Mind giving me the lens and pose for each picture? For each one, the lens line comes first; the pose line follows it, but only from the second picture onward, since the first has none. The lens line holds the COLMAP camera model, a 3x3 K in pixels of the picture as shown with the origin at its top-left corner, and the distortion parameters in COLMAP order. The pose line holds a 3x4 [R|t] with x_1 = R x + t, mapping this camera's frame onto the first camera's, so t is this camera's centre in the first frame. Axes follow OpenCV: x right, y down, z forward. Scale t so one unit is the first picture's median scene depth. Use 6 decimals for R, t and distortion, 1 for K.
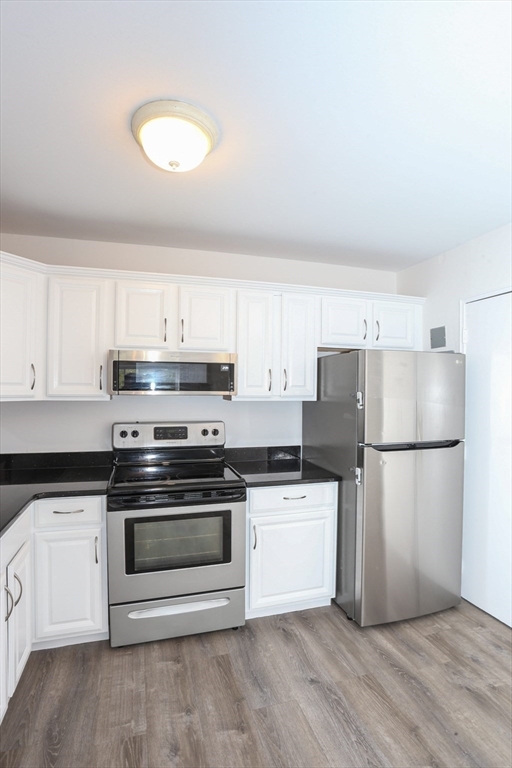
lens RADIAL K [[380.0, 0, 242.5], [0, 380.0, 389.0], [0, 0, 1]] dist [-0.065677, 0.031349]
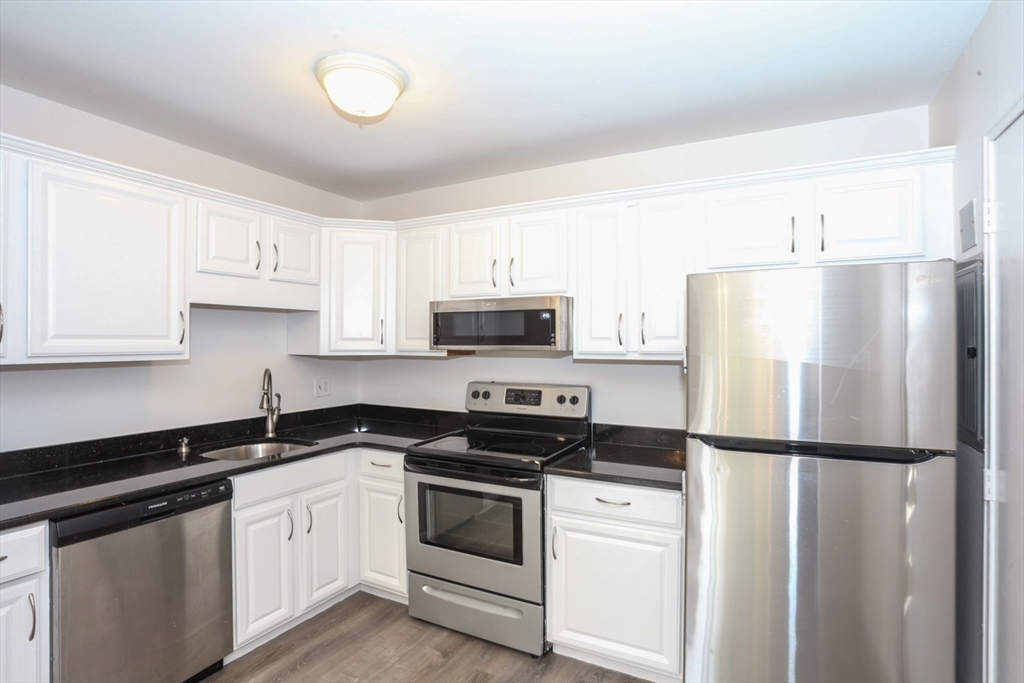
lens RADIAL K [[506.7, 0, 512.0], [0, 506.7, 341.5], [0, 0, 1]] dist [-0.065677, 0.031349]
pose [[0.724281, -0.007868, -0.689460, 0.644140], [0.001779, 0.999953, -0.009543, 0.007750], [0.689503, 0.005685, 0.724261, 0.223870]]
